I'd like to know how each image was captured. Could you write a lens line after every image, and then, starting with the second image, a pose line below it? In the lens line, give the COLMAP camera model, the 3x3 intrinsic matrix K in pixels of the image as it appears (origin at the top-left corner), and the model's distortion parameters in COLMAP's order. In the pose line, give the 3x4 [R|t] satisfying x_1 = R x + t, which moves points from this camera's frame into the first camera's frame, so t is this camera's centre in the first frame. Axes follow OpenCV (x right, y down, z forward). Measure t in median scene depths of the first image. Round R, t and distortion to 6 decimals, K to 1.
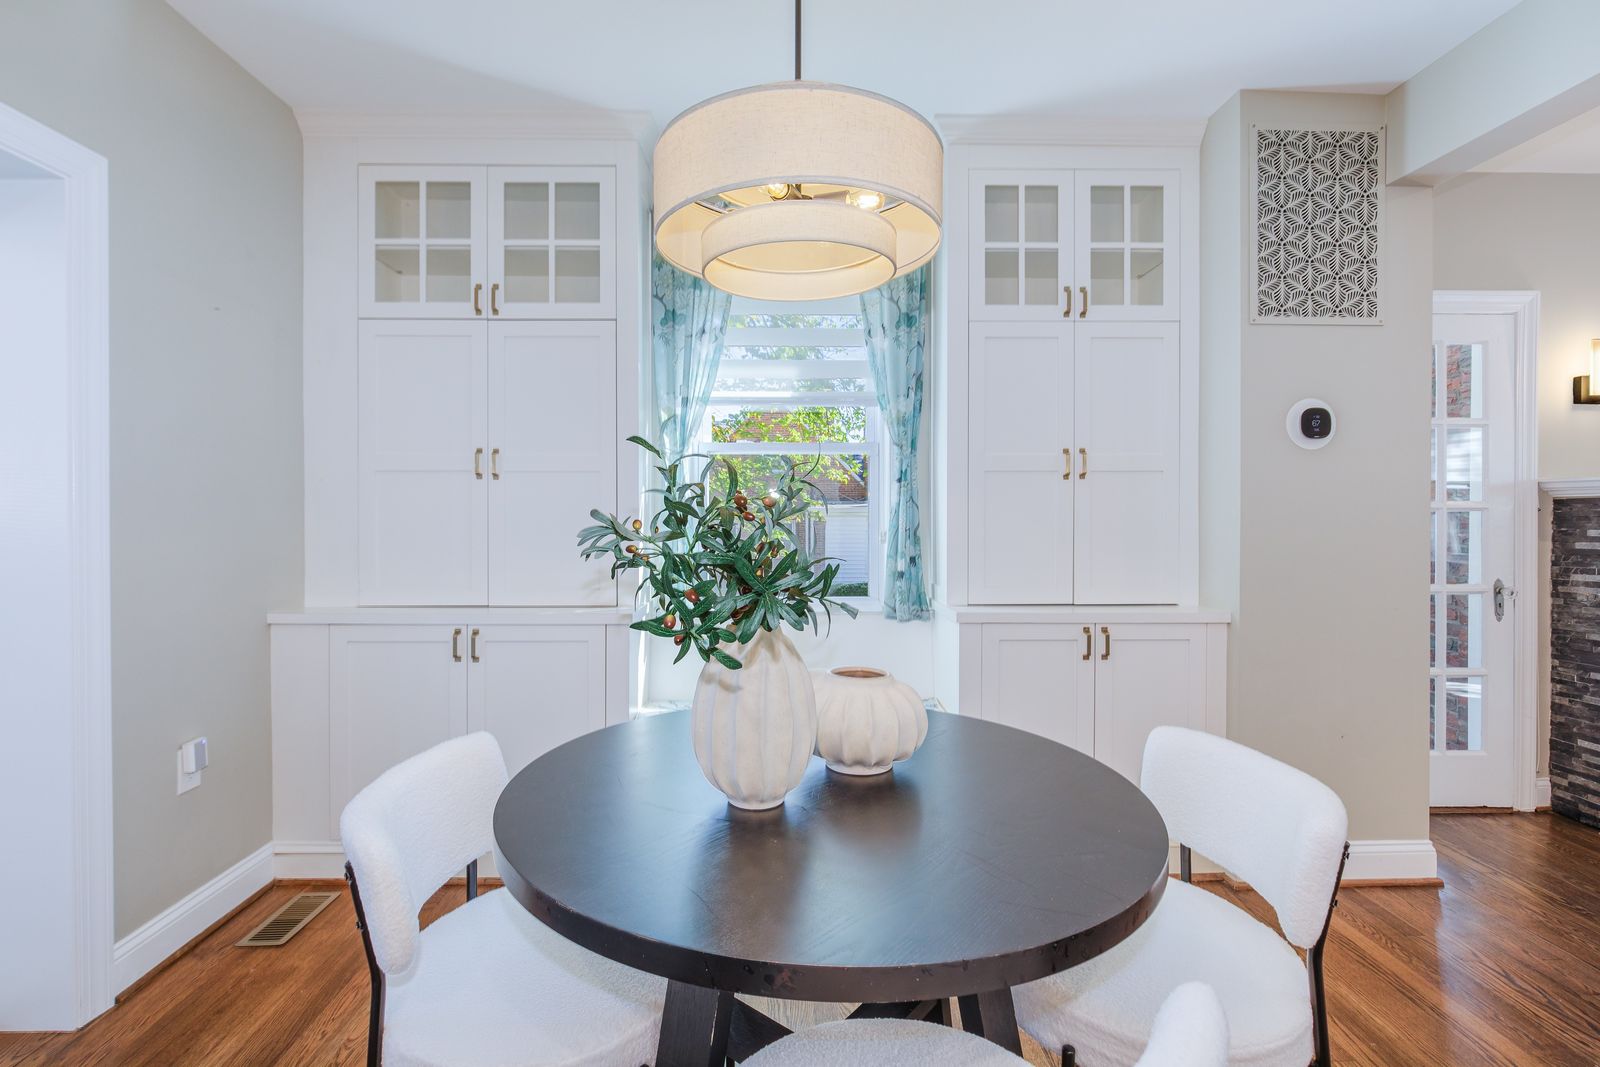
lens RADIAL K [[746.7, 0, 794.7], [0, 746.7, 512.4], [0, 0, 1]] dist [-0.000006, -0.000689]
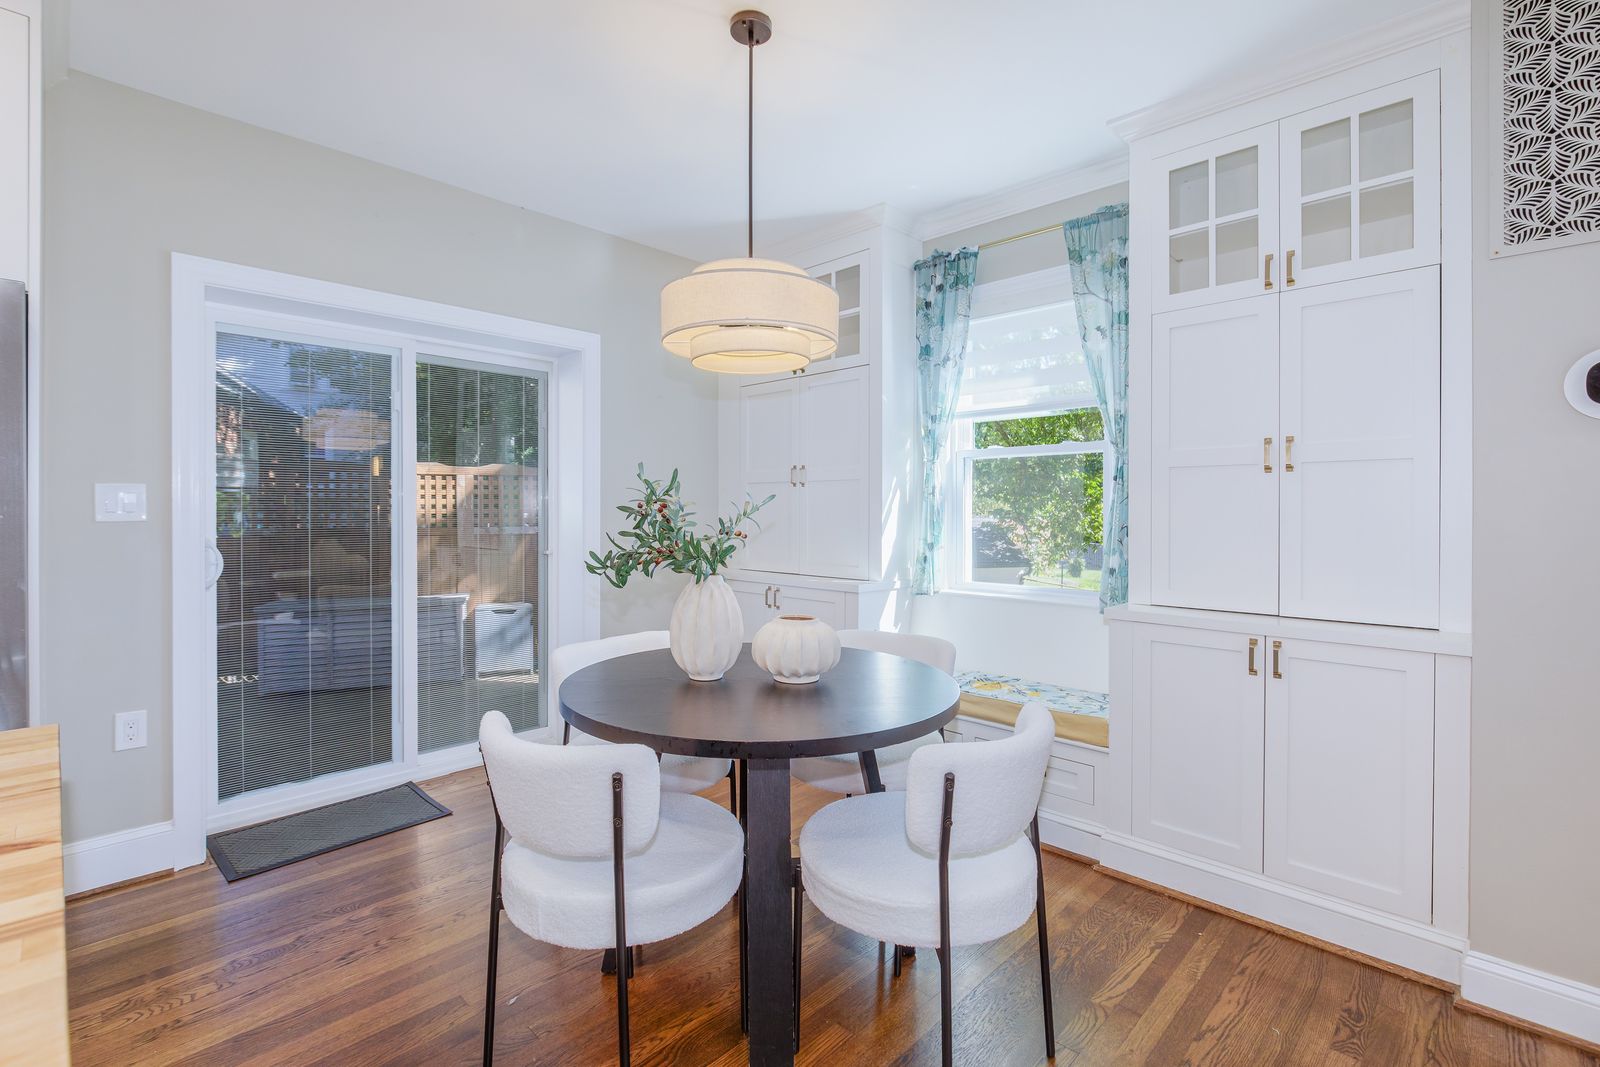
lens RADIAL K [[746.7, 0, 794.7], [0, 746.7, 512.4], [0, 0, 1]] dist [-0.000006, -0.000689]
pose [[0.708353, 0.002792, -0.705853, 0.591076], [-0.002646, 0.999996, 0.001300, 0.002979], [0.705854, 0.000947, 0.708357, -0.023249]]
